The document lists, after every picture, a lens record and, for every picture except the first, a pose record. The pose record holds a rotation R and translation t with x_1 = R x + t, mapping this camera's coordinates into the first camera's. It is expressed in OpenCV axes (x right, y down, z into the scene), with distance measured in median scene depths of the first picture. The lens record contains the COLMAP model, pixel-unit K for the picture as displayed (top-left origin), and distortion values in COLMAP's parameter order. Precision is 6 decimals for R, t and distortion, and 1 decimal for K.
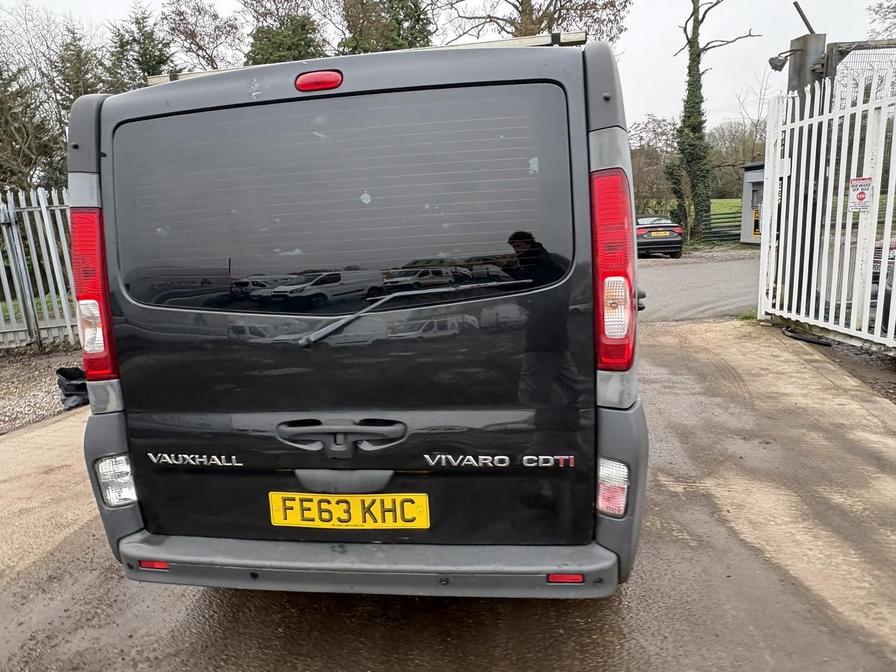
lens RADIAL K [[574.5, 0, 448.0], [0, 574.5, 336.0], [0, 0, 1]] dist [0.000715, 0.002237]
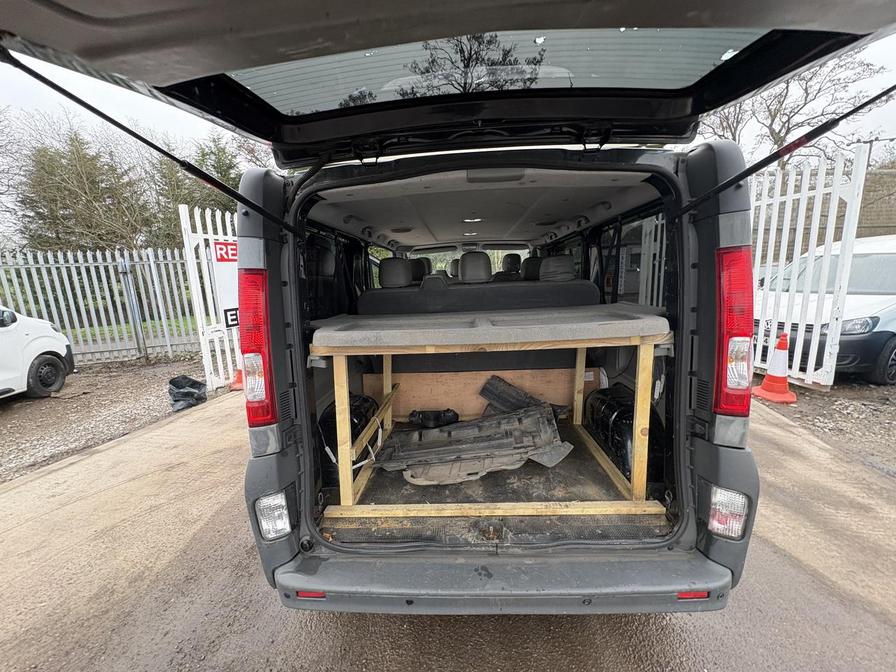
lens RADIAL K [[354.4, 0, 447.6], [0, 354.4, 336.7], [0, 0, 1]] dist [-0.001387, 0.000224]
pose [[0.994647, 0.000360, 0.103329, -0.295790], [0.002215, 0.999690, -0.024796, -0.066842], [-0.103306, 0.024892, 0.994338, 0.267949]]
